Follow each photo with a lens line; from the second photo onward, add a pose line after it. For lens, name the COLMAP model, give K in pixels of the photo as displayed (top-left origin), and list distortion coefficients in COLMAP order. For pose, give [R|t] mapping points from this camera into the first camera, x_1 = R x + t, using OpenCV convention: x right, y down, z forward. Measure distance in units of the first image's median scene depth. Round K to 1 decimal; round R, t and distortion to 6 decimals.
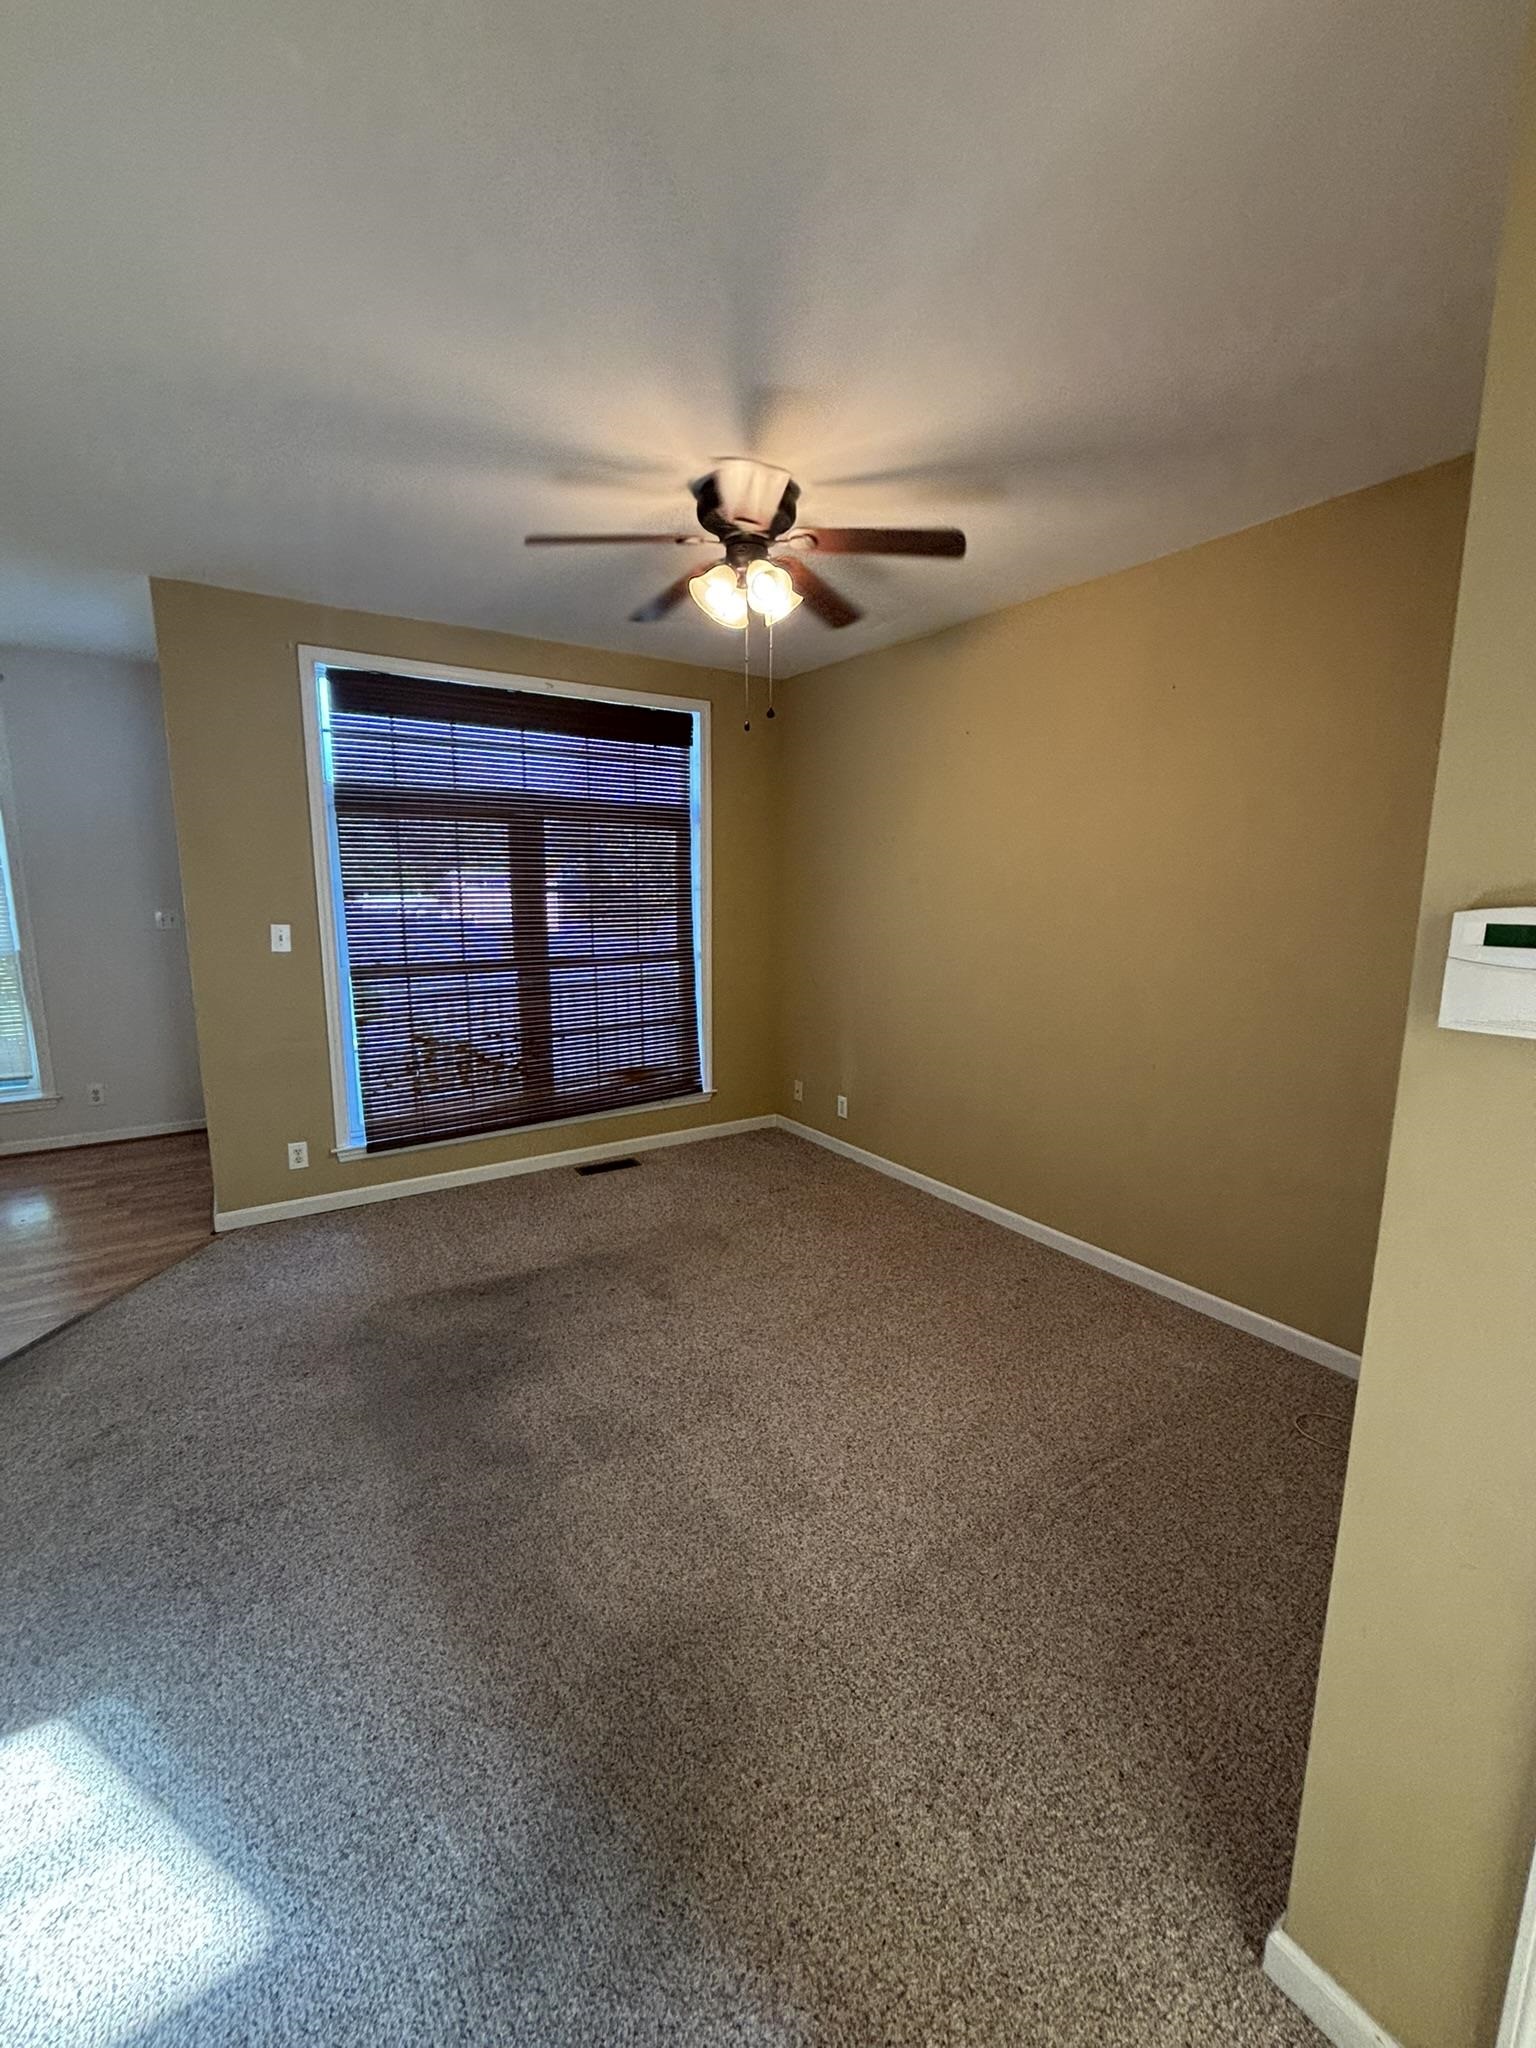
lens RADIAL K [[839.6, 0, 768.0], [0, 839.6, 1024.0], [0, 0, 1]] dist [0.000052, -0.000094]
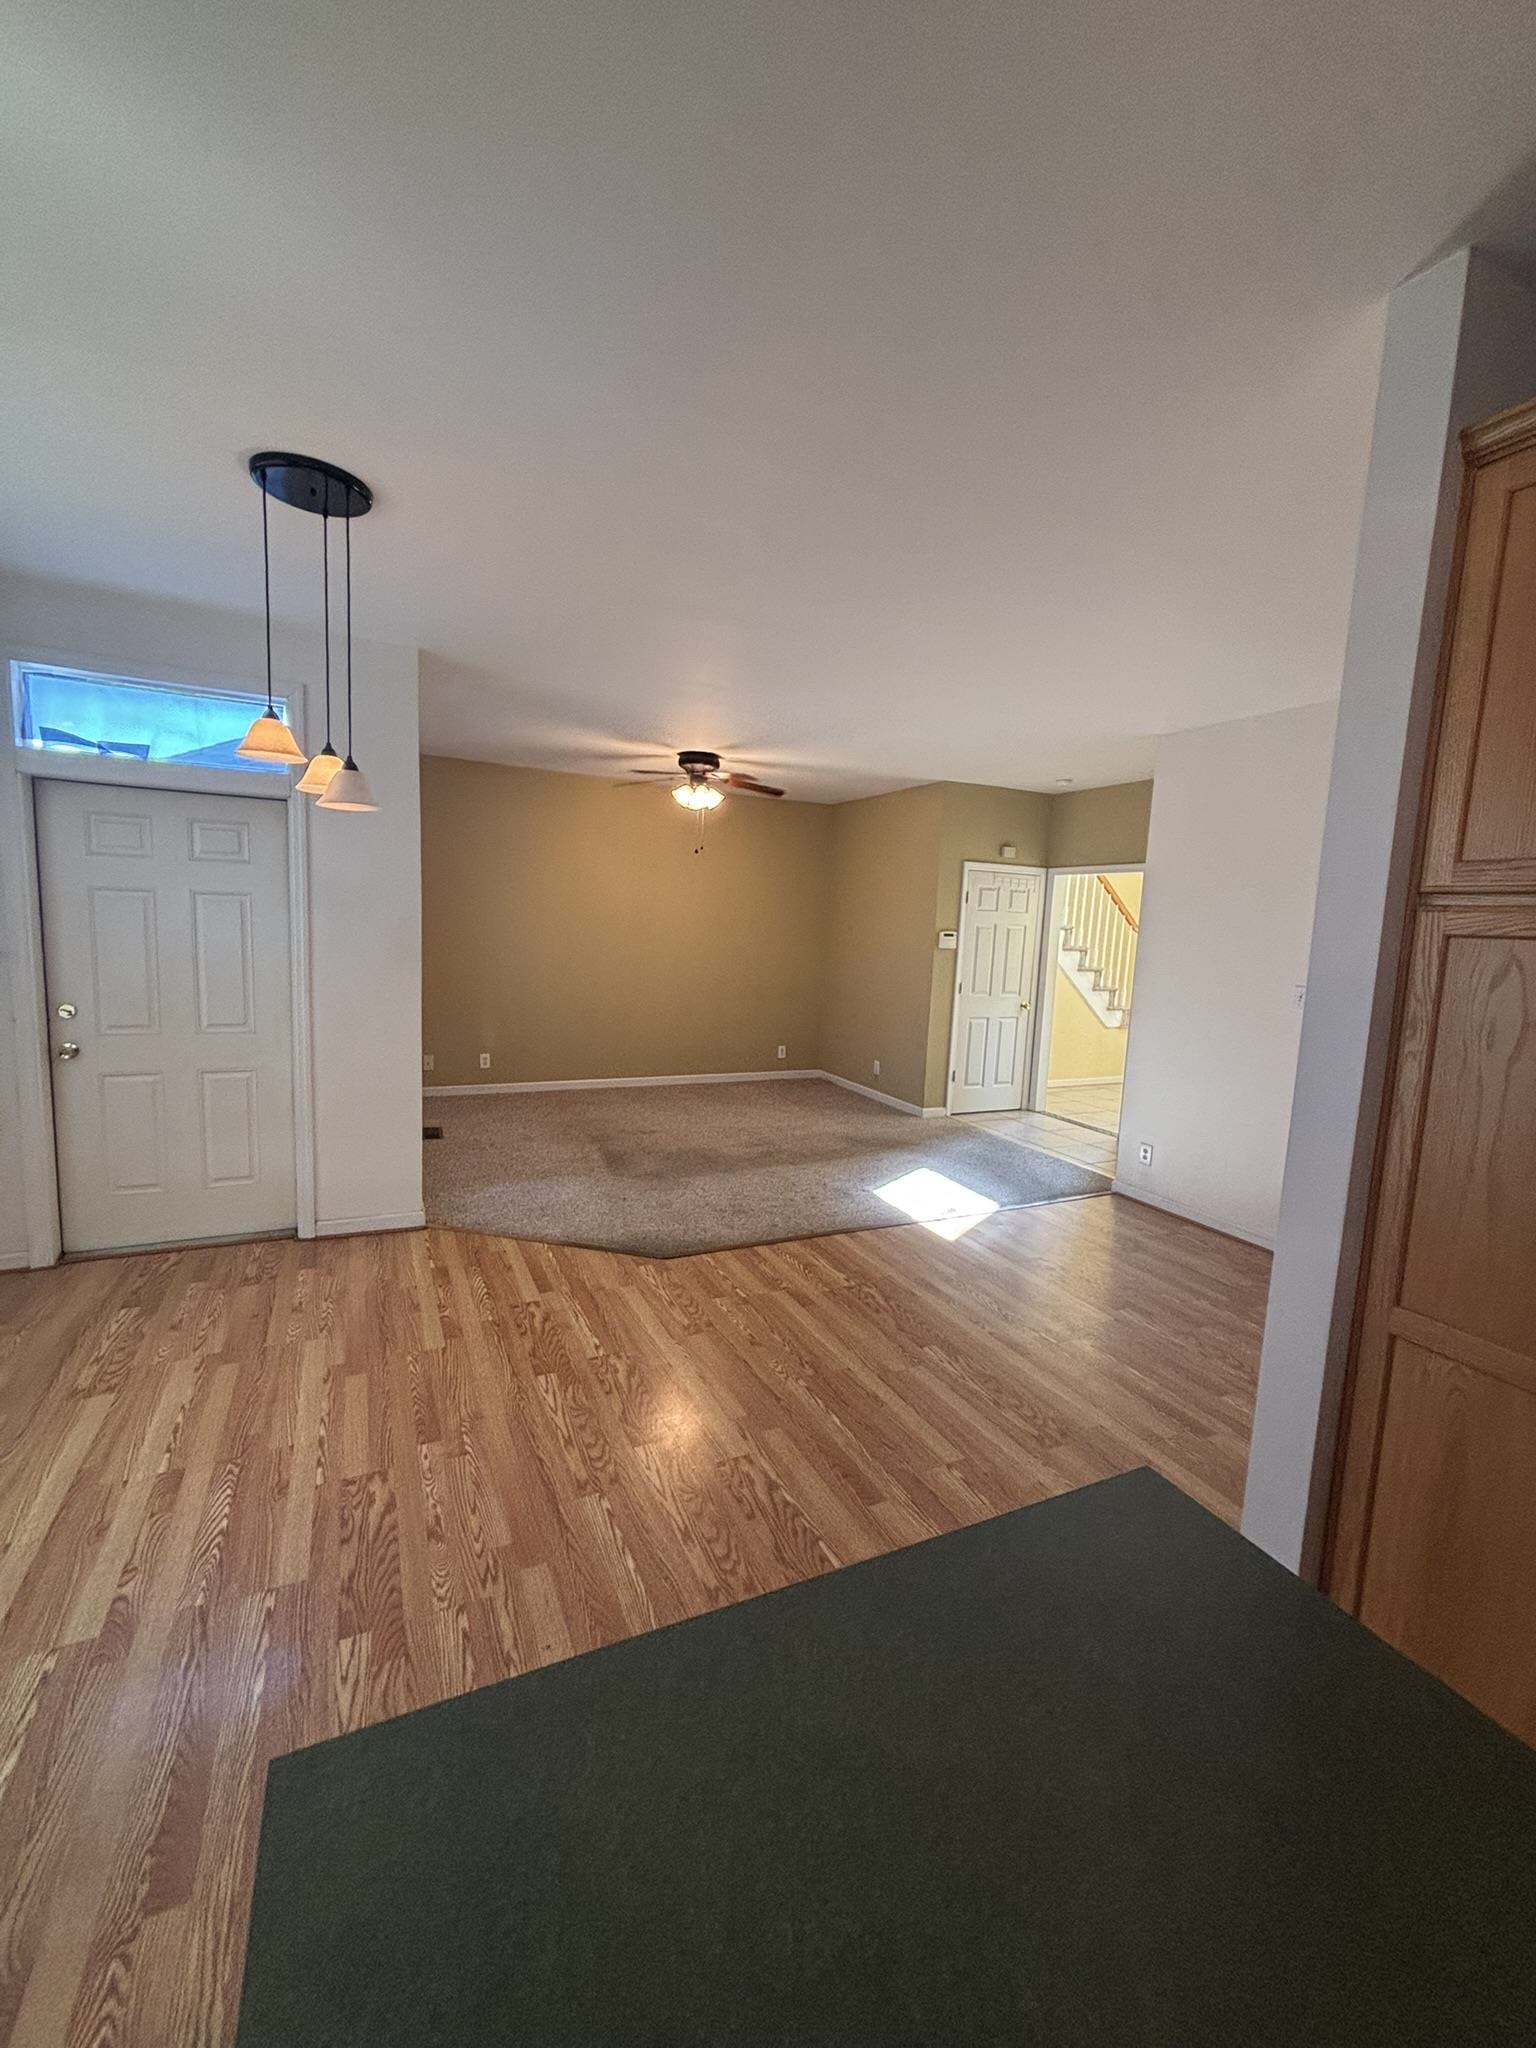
lens RADIAL K [[839.6, 0, 768.0], [0, 839.6, 1024.0], [0, 0, 1]] dist [0.000052, -0.000094]
pose [[0.132161, -0.121378, 0.983769, -1.855310], [0.125204, 0.986569, 0.104904, -0.082873], [-0.983289, 0.109307, 0.145583, 0.413769]]
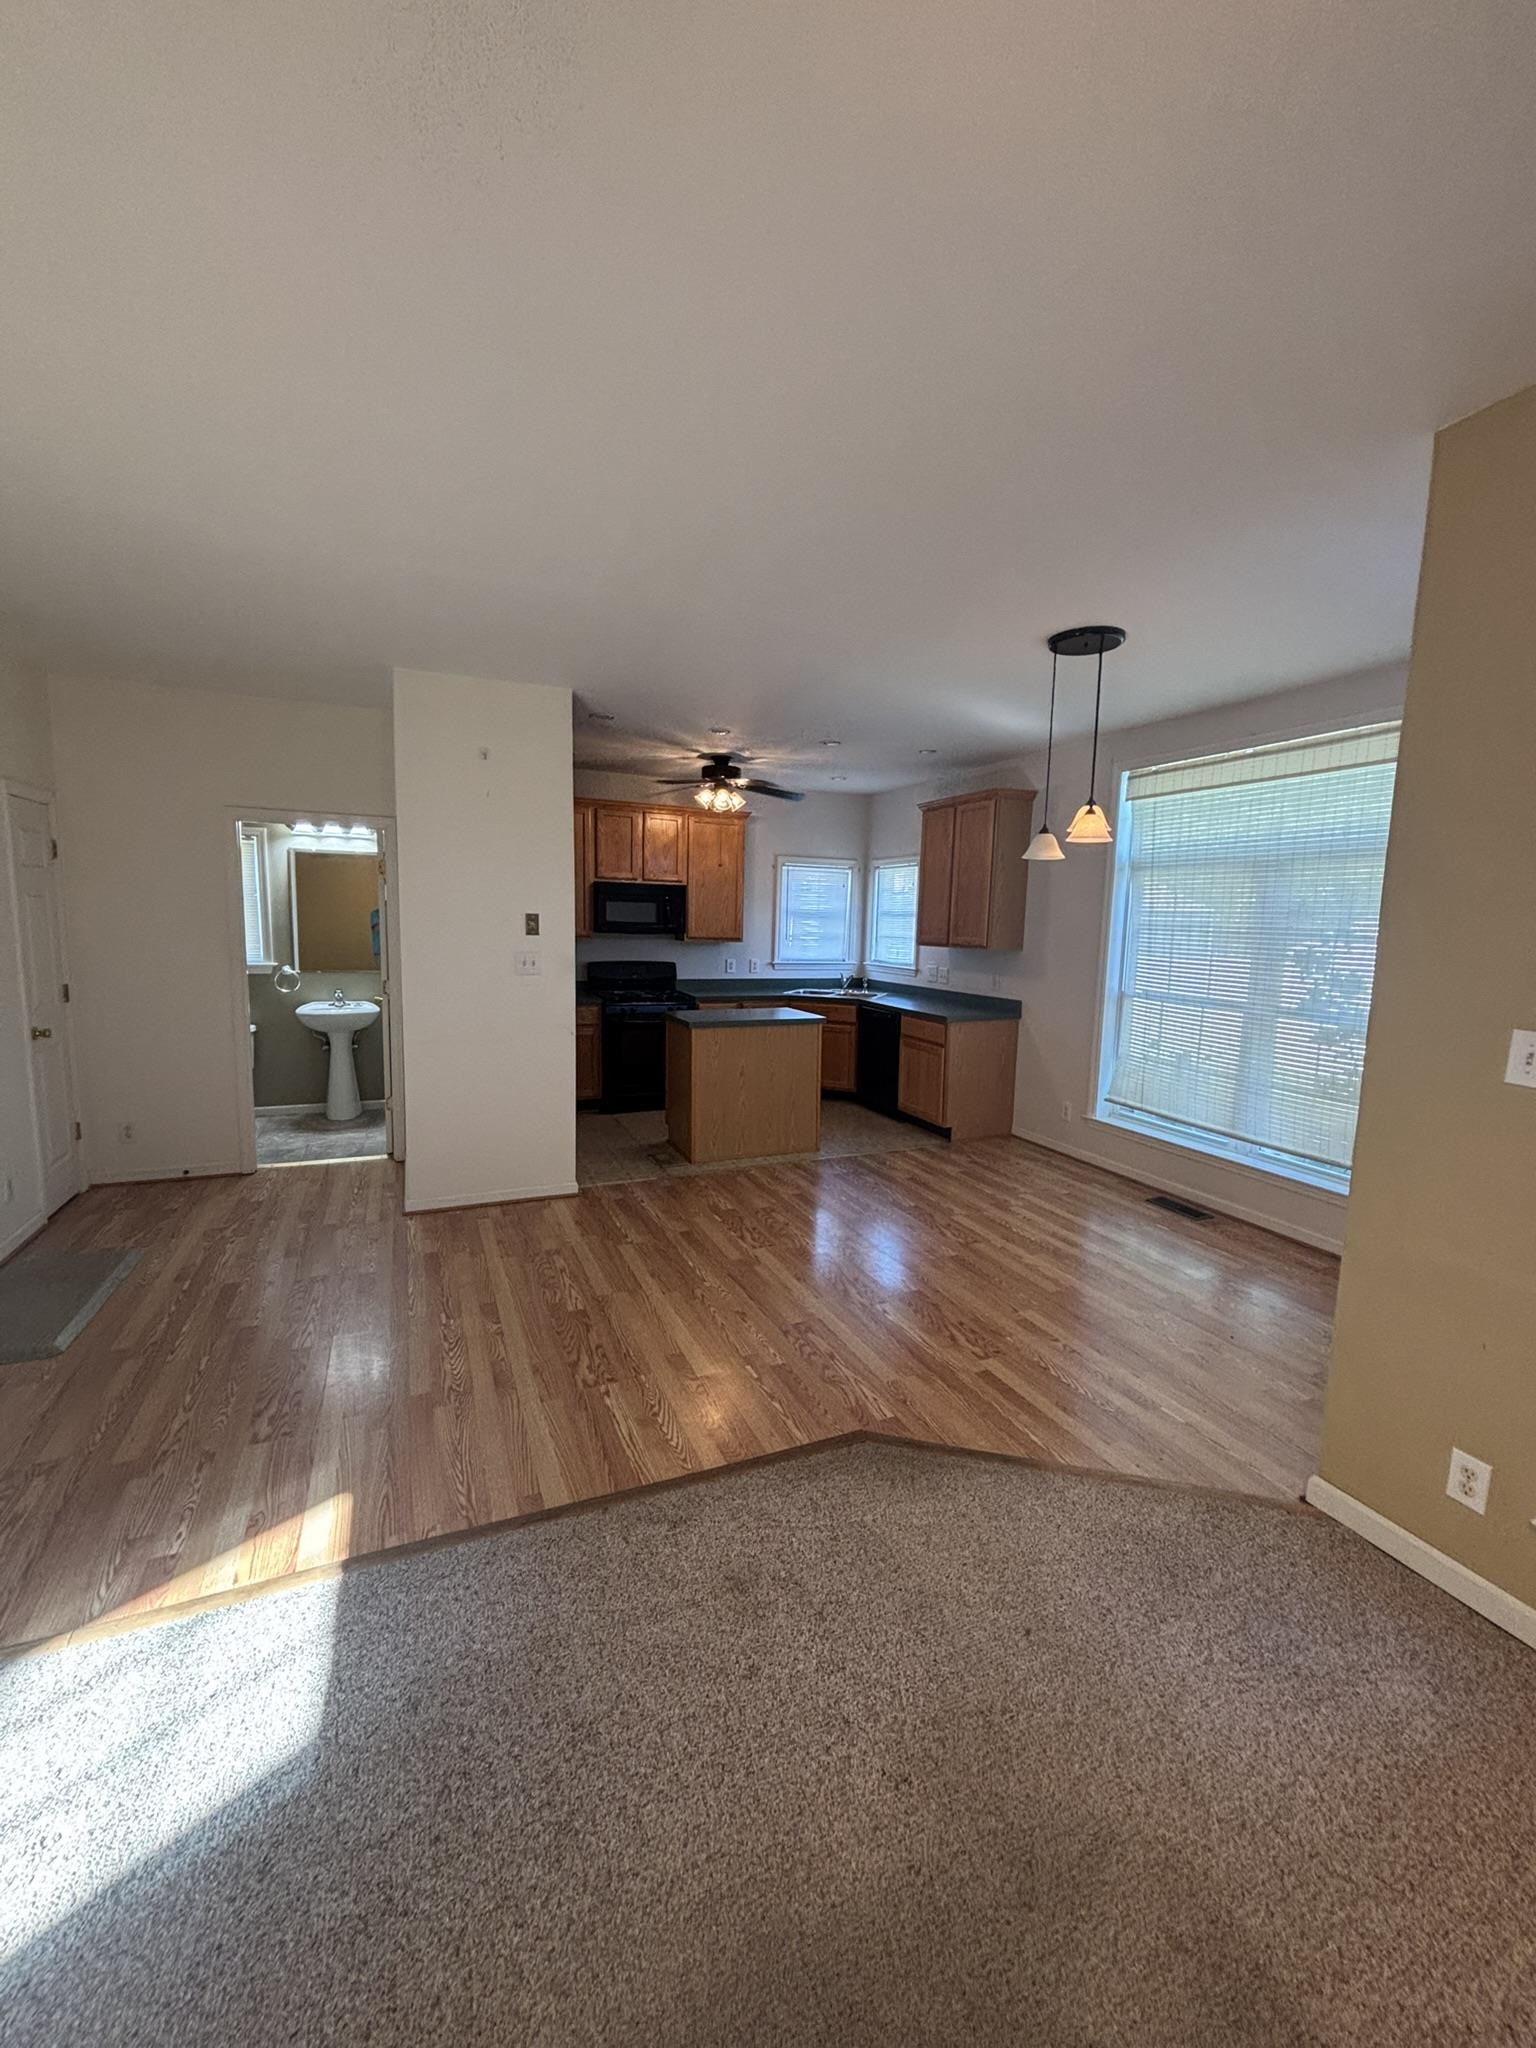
lens RADIAL K [[839.6, 0, 768.0], [0, 839.6, 1024.0], [0, 0, 1]] dist [0.000052, -0.000094]
pose [[-0.174041, 0.114913, -0.978011, -0.029151], [-0.190070, 0.970572, 0.147863, -0.121493], [0.966221, 0.211625, -0.147078, 0.710926]]
